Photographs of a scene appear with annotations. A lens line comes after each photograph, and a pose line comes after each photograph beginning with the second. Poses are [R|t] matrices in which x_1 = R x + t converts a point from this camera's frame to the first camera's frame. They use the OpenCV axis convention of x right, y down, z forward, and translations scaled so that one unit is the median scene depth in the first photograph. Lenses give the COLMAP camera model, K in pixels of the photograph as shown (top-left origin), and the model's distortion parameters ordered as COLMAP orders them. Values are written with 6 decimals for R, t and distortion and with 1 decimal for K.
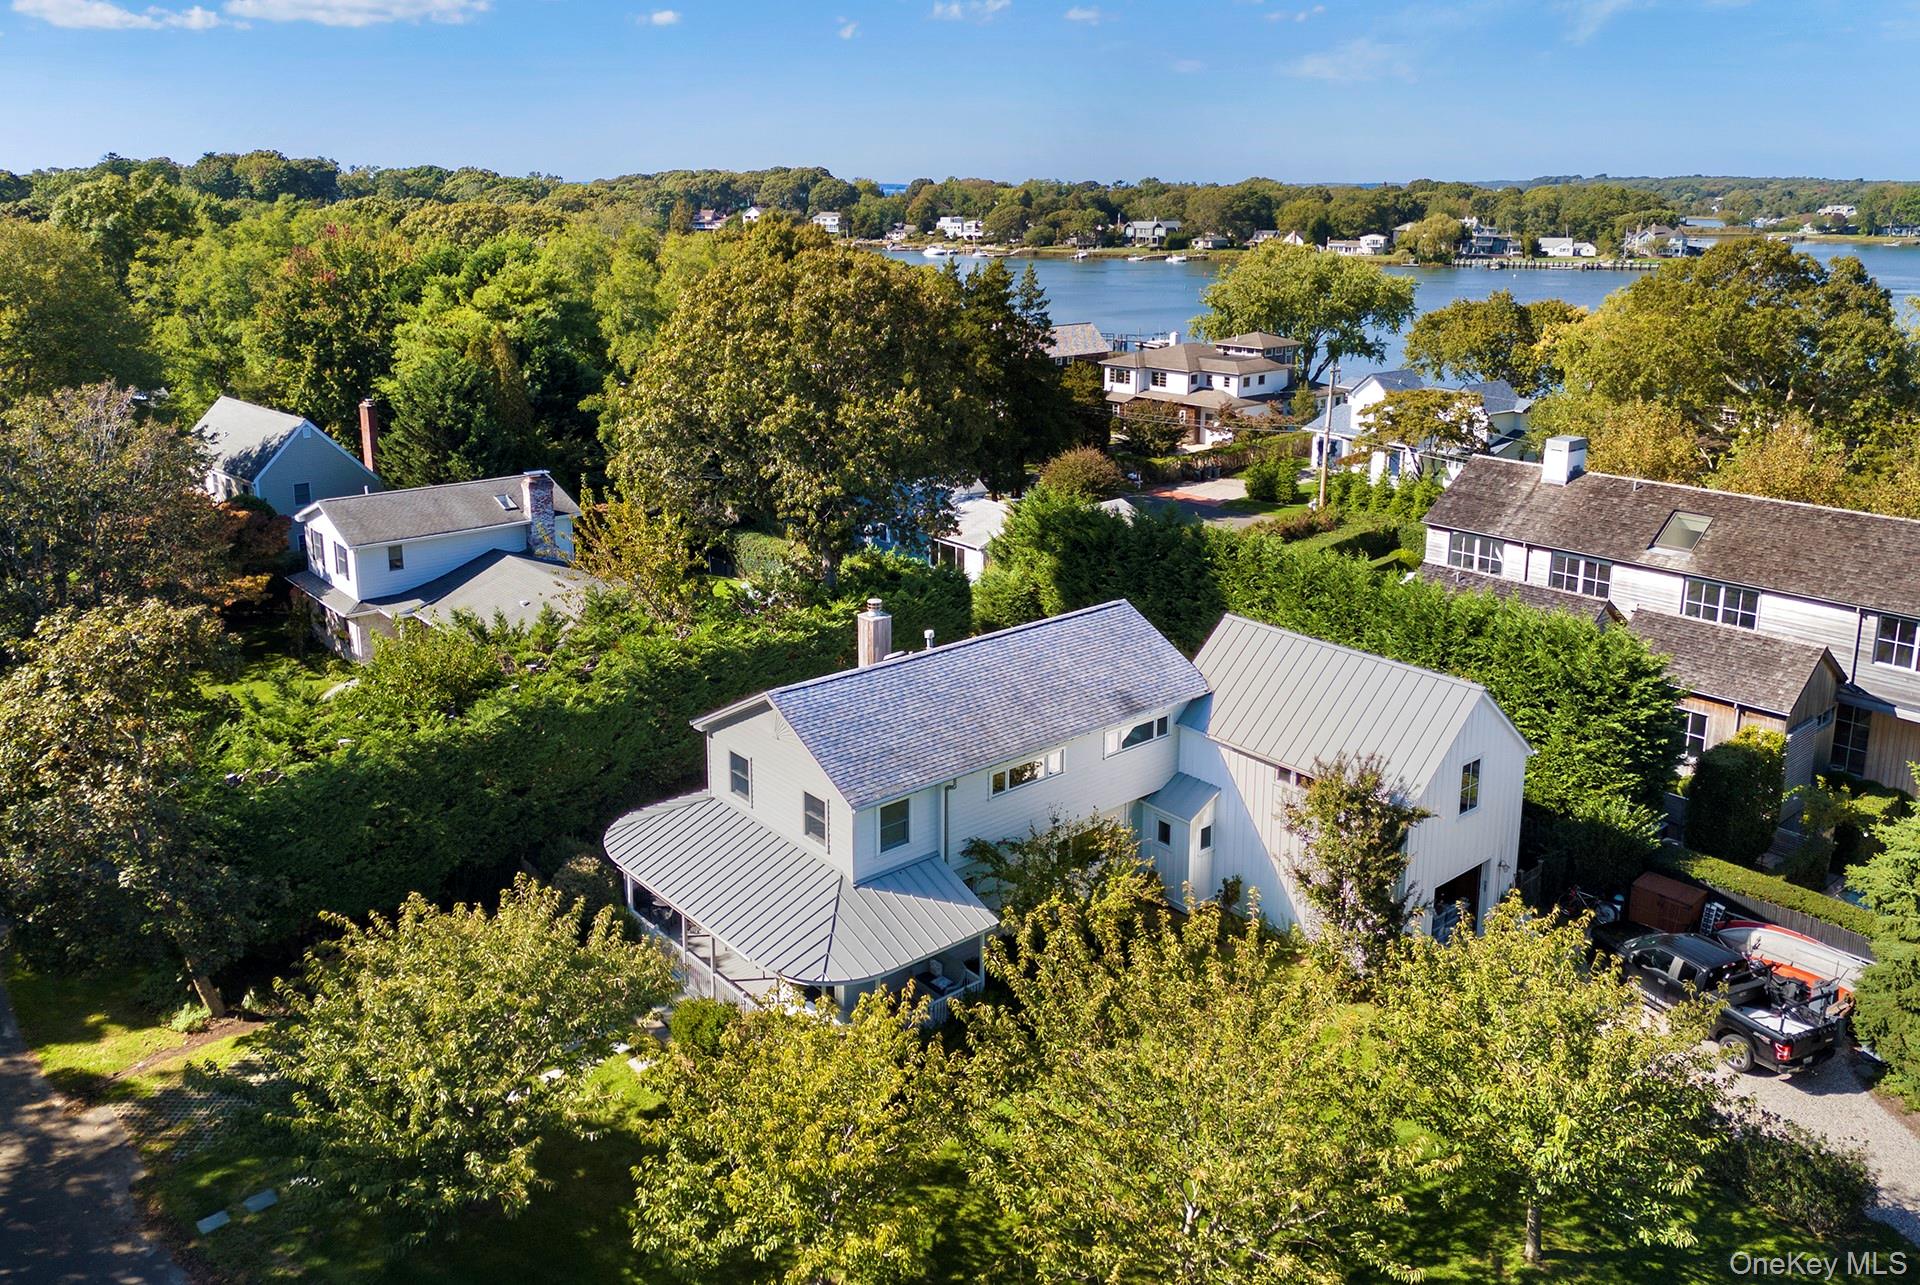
lens RADIAL K [[1492.8, 0, 964.5], [0, 1492.8, 535.5], [0, 0, 1]] dist [0.086788, -0.087843]
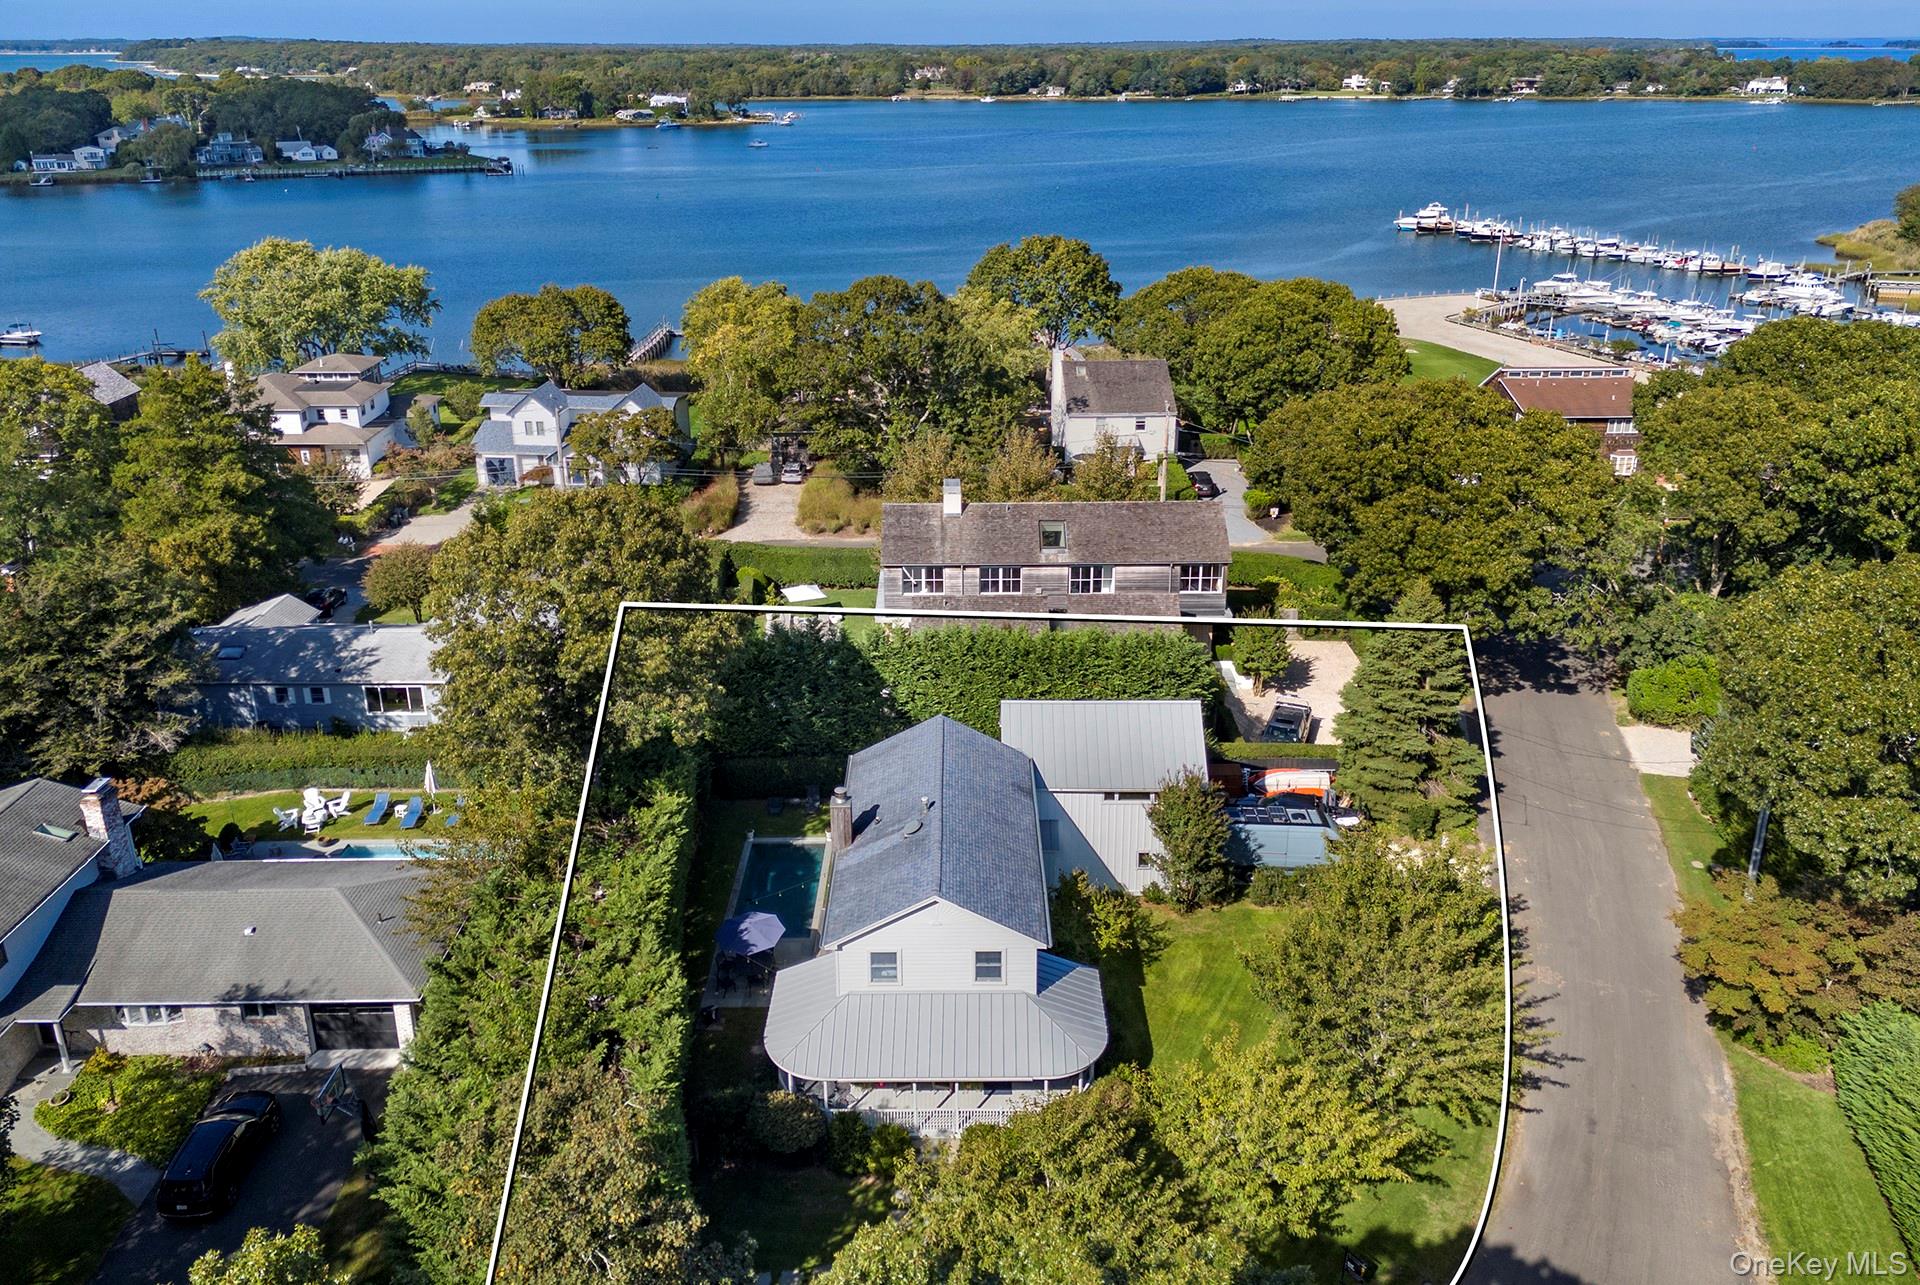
lens RADIAL K [[1494.5, 0, 962.8], [0, 1494.5, 585.0], [0, 0, 1]] dist [0.096458, -0.083901]
pose [[0.629375, -0.279781, 0.724989, -0.625768], [0.176233, 0.960020, 0.217492, -0.273410], [-0.756854, -0.009117, 0.653520, 0.091688]]
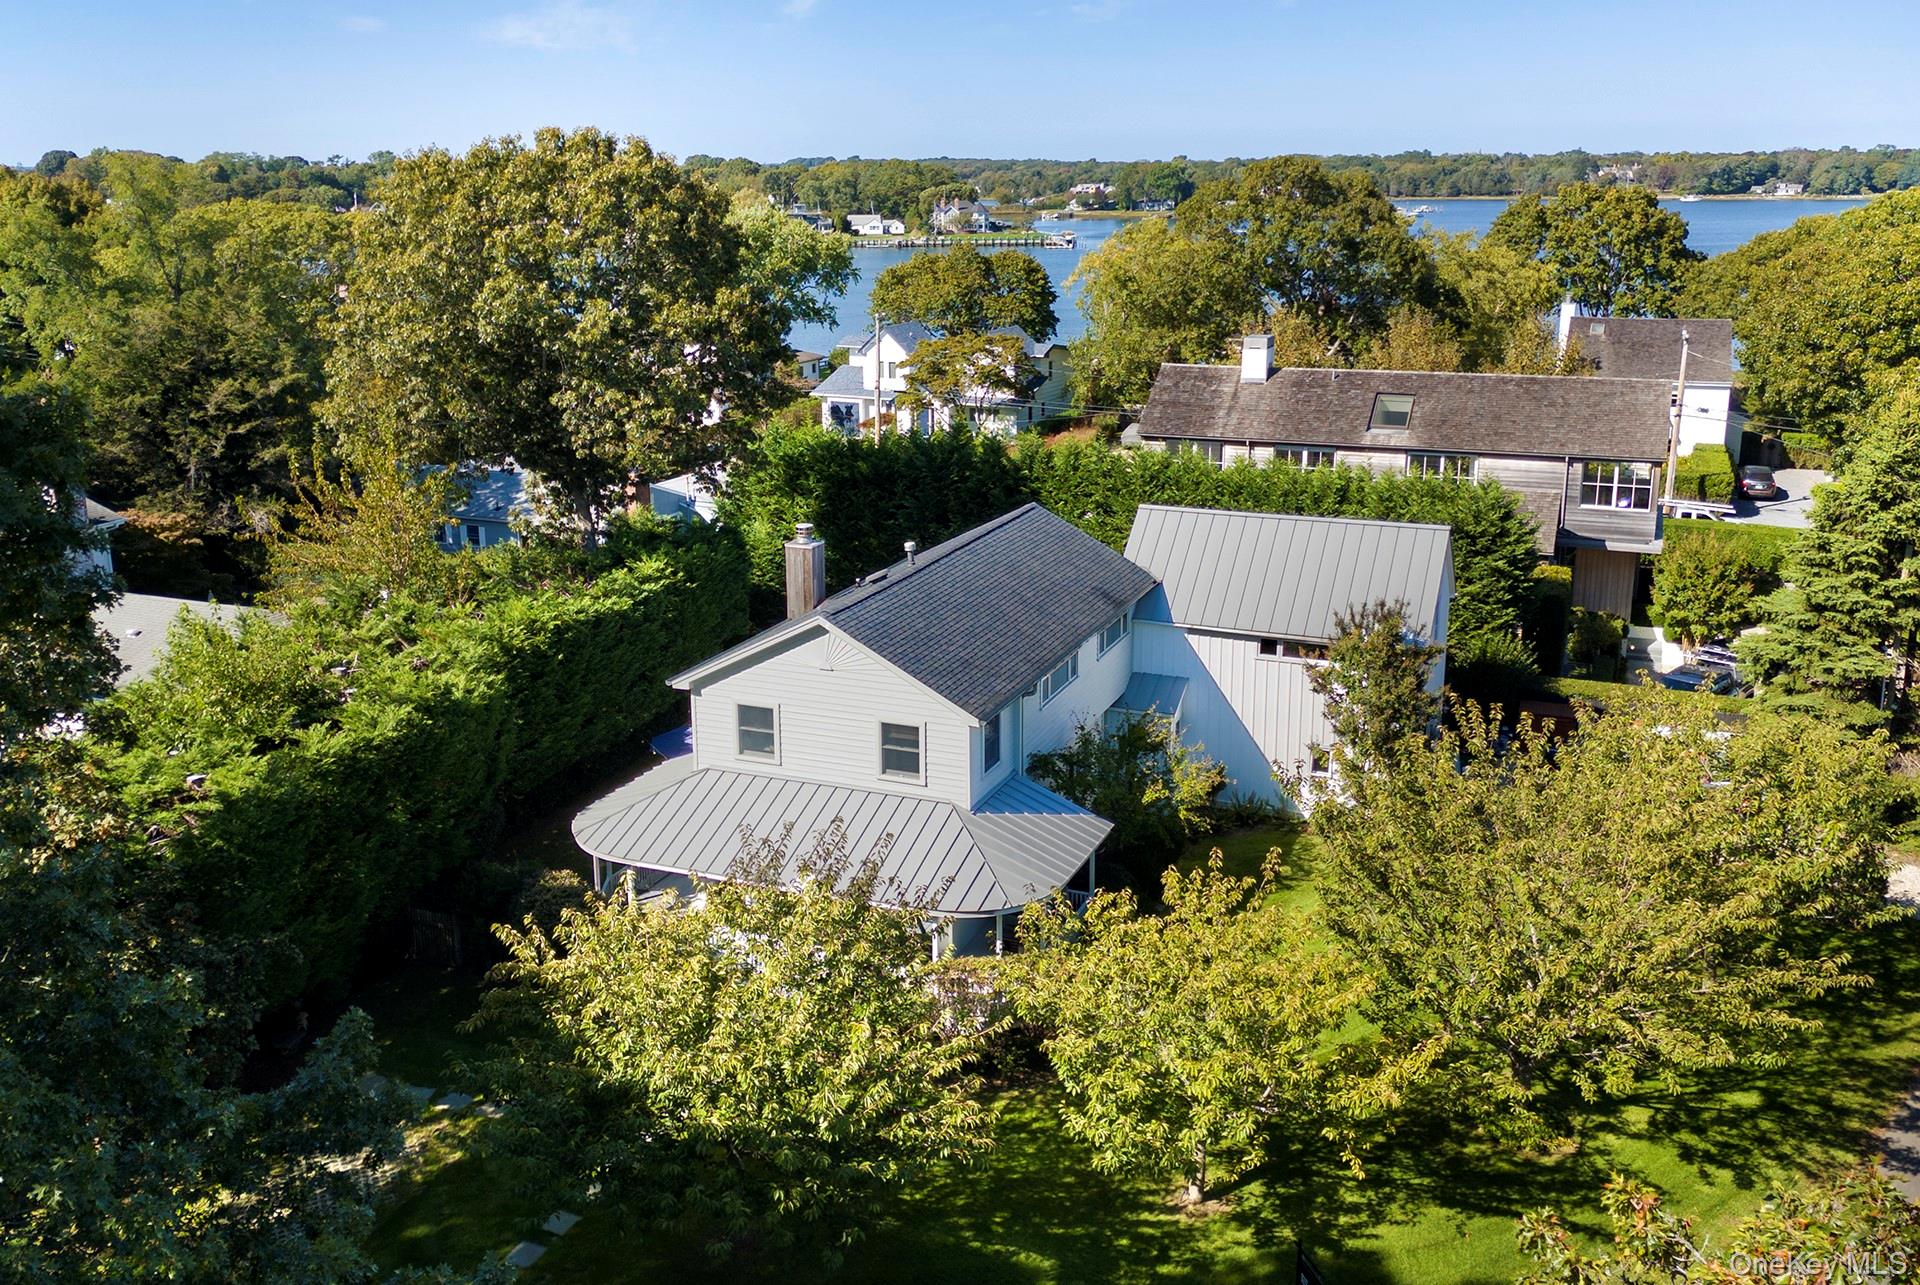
lens RADIAL K [[1703.0, 0, 960.0], [0, 1703.0, 642.5], [0, 0, 1]] dist [0.096263, -0.109553]
pose [[0.886019, -0.130729, 0.444838, -0.313070], [0.115580, 0.991414, 0.061147, 0.045150], [-0.449012, -0.002763, 0.893521, 0.071537]]
